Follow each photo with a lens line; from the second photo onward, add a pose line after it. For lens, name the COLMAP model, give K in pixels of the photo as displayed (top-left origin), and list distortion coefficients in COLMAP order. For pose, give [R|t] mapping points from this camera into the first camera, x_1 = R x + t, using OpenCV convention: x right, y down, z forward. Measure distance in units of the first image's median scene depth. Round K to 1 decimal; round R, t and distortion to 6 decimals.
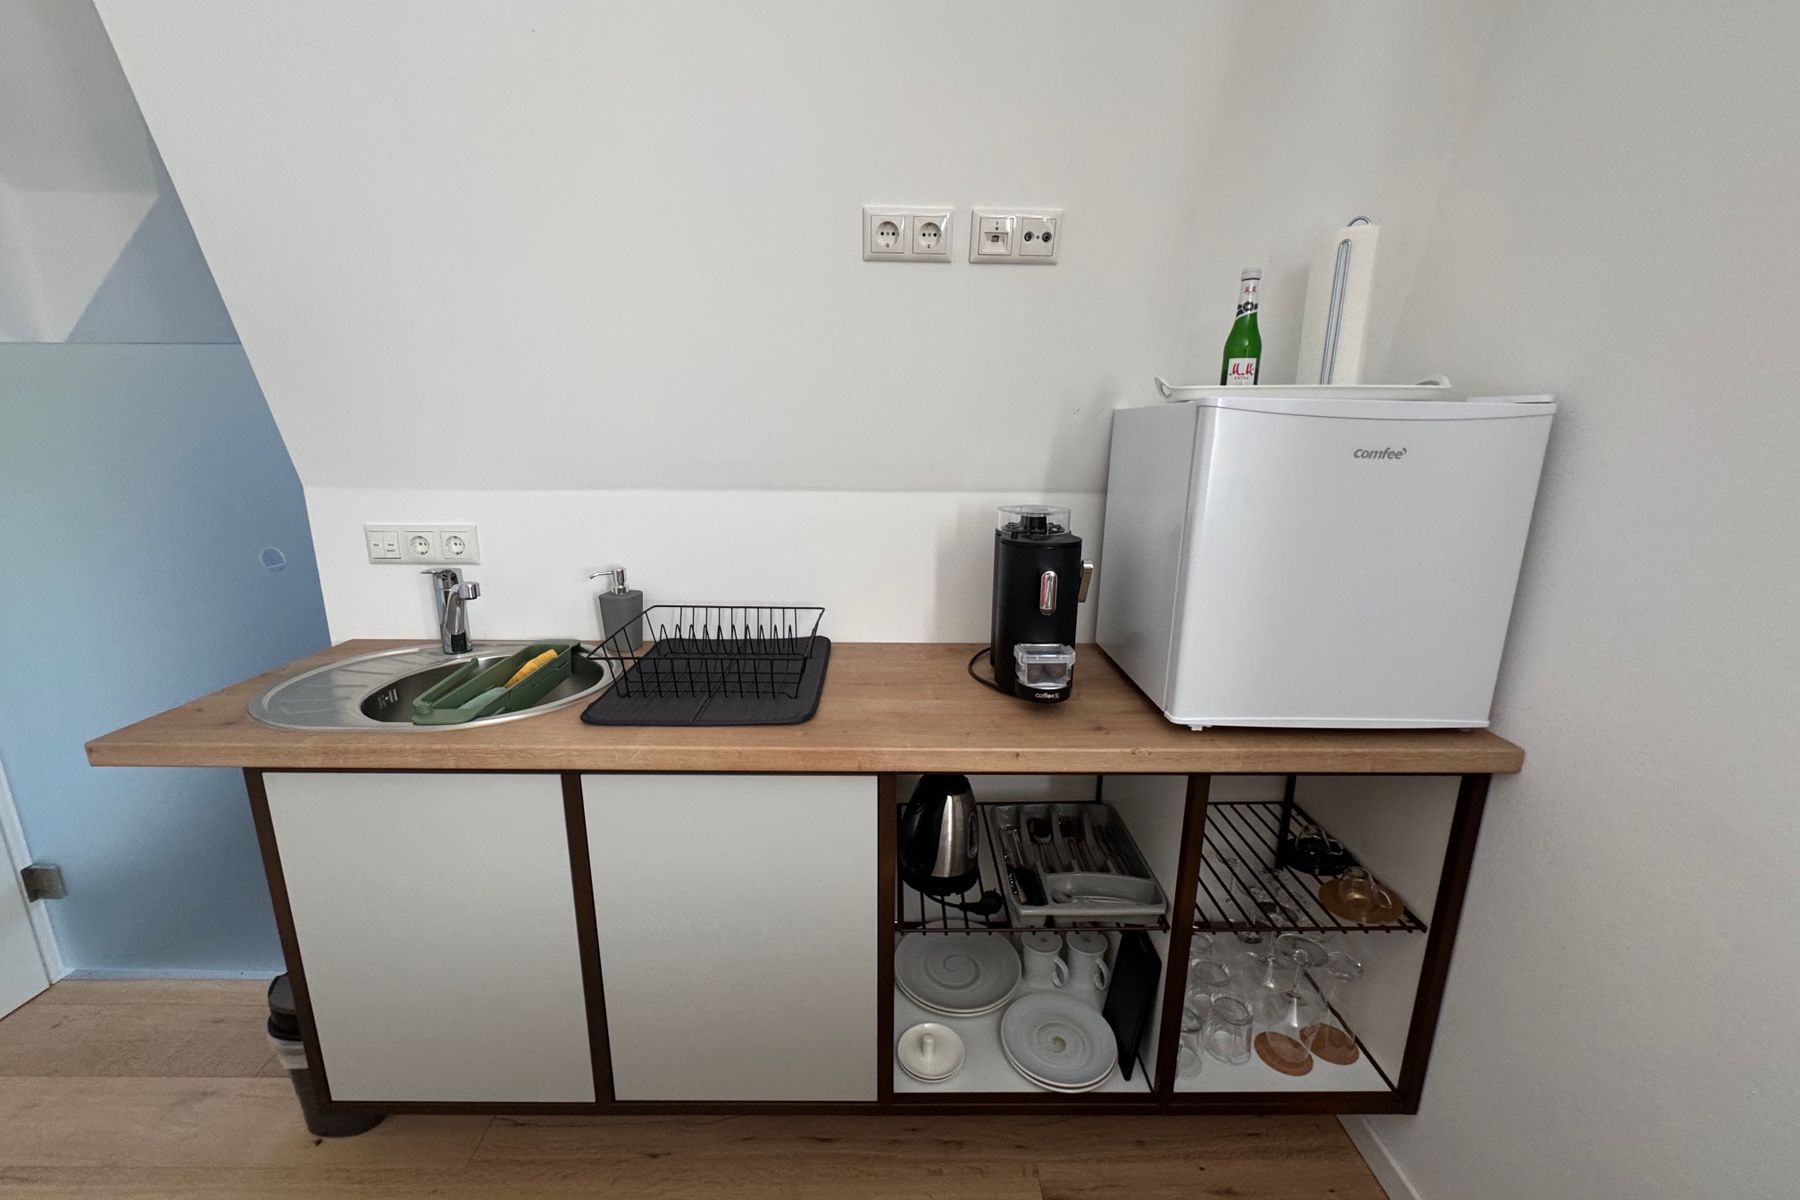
lens RADIAL K [[723.0, 0, 900.0], [0, 723.0, 600.0], [0, 0, 1]] dist [-0.001206, -0.000001]
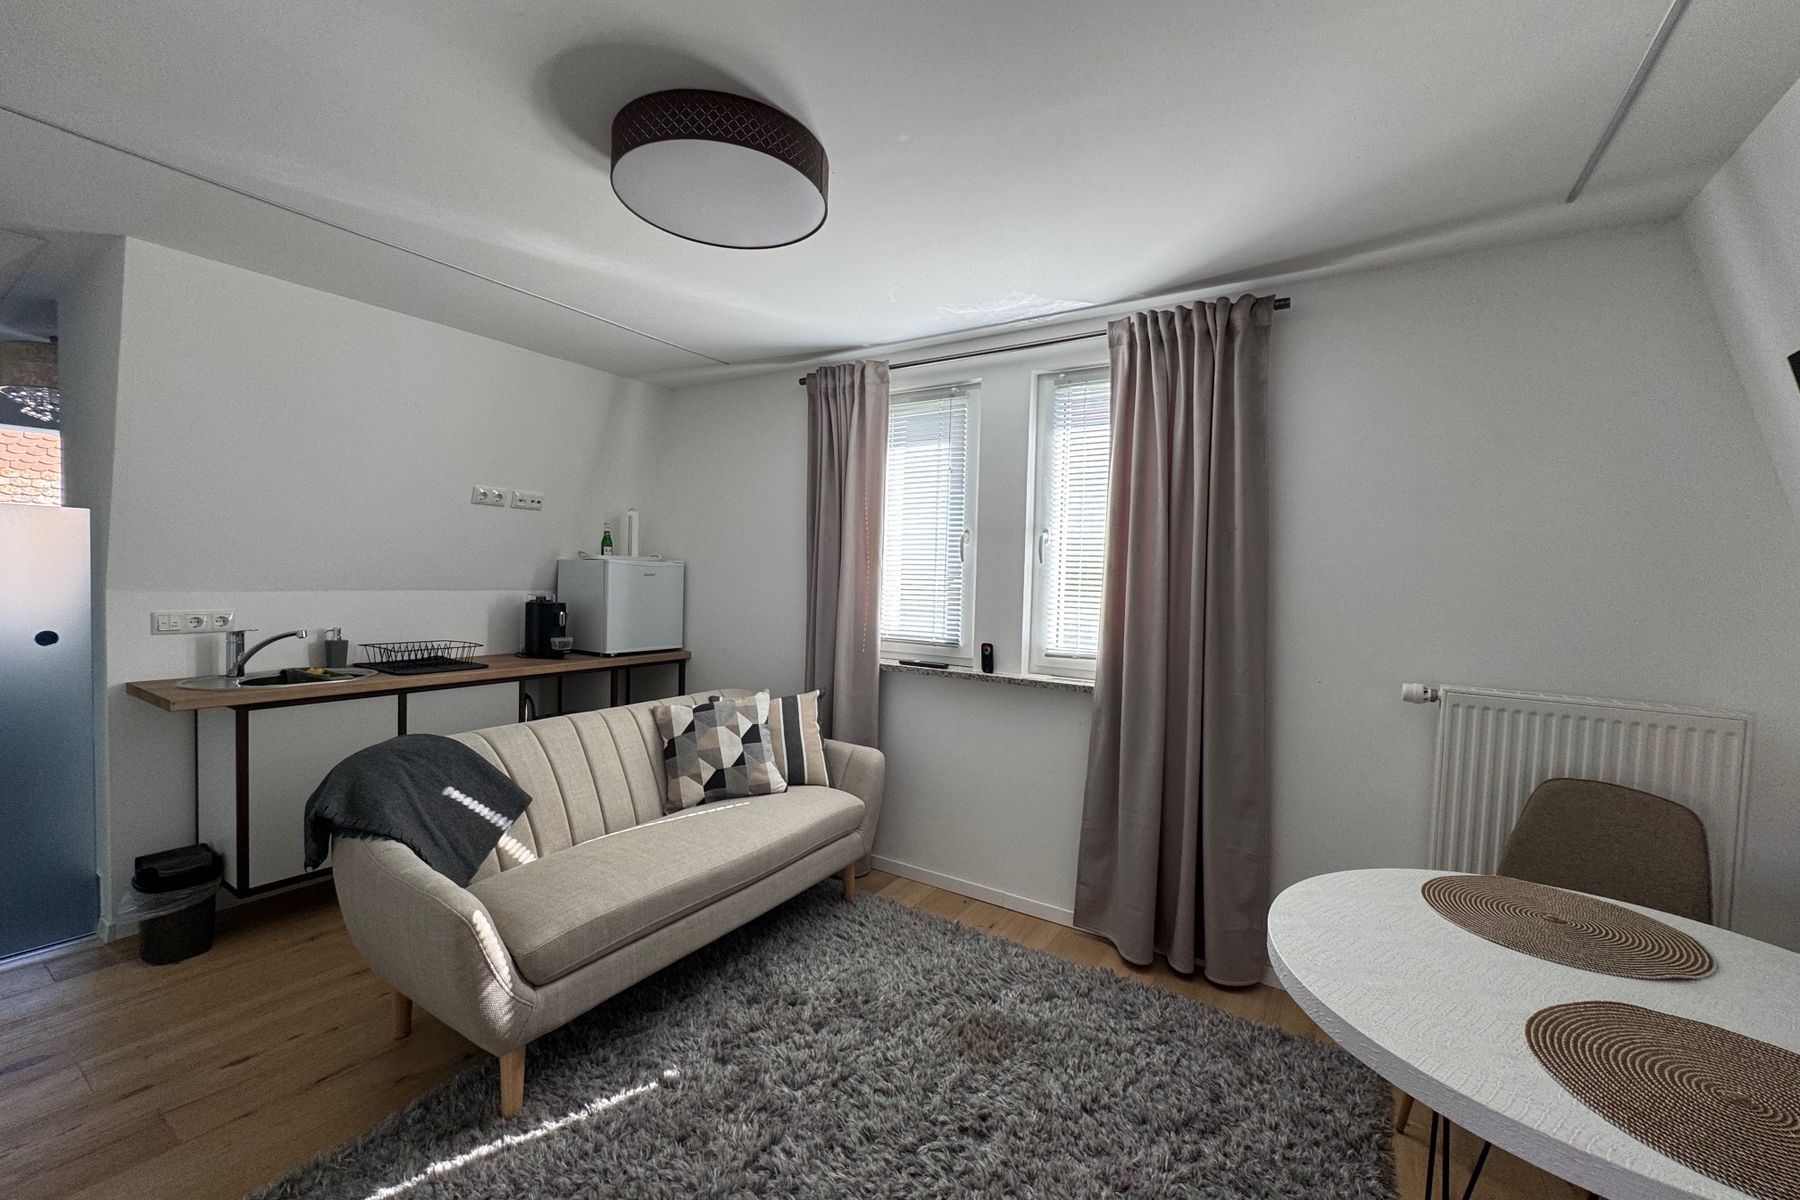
lens RADIAL K [[723.0, 0, 900.0], [0, 723.0, 600.0], [0, 0, 1]] dist [-0.001206, -0.000001]
pose [[0.546056, -0.020758, 0.837491, -1.554038], [0.171596, 0.981269, -0.087561, 0.420775], [-0.819986, 0.191523, 0.539390, -1.817956]]
